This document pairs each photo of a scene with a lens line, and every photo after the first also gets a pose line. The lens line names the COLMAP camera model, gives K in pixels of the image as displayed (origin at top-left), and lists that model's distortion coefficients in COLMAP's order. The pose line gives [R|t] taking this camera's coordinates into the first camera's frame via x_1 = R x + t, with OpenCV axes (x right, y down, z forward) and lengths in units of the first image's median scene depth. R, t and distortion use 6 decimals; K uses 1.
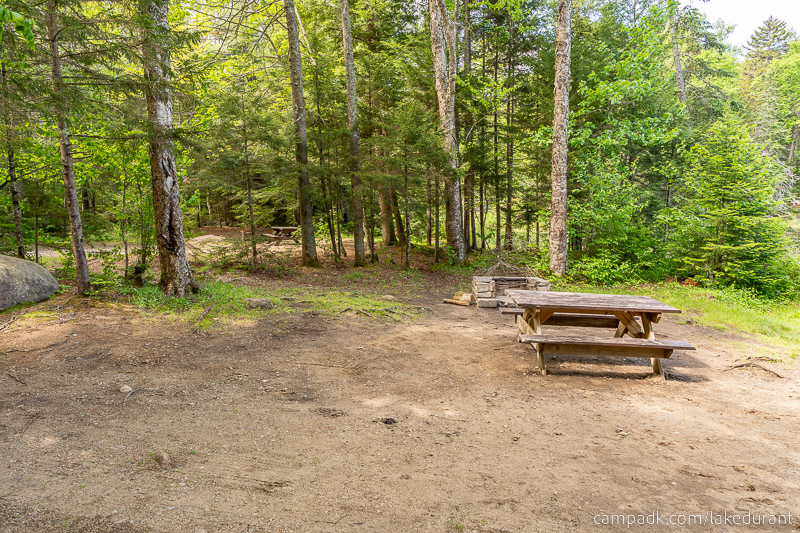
lens RADIAL K [[553.9, 0, 414.8], [0, 553.9, 262.9], [0, 0, 1]] dist [-0.002493, -0.000037]
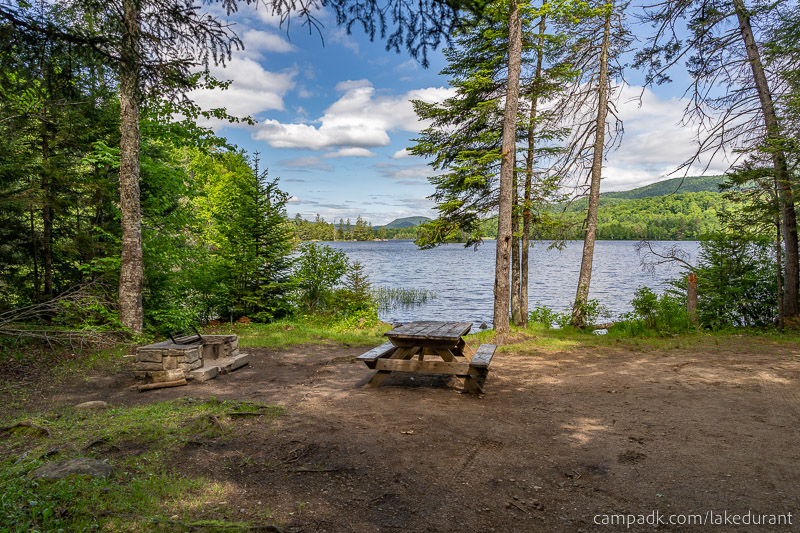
lens RADIAL K [[553.9, 0, 414.8], [0, 553.9, 262.9], [0, 0, 1]] dist [-0.002493, -0.000037]
pose [[0.142026, -0.006565, 0.989841, -0.976546], [0.099355, 0.995023, -0.007657, -0.074754], [-0.984864, 0.099433, 0.141971, 1.031502]]
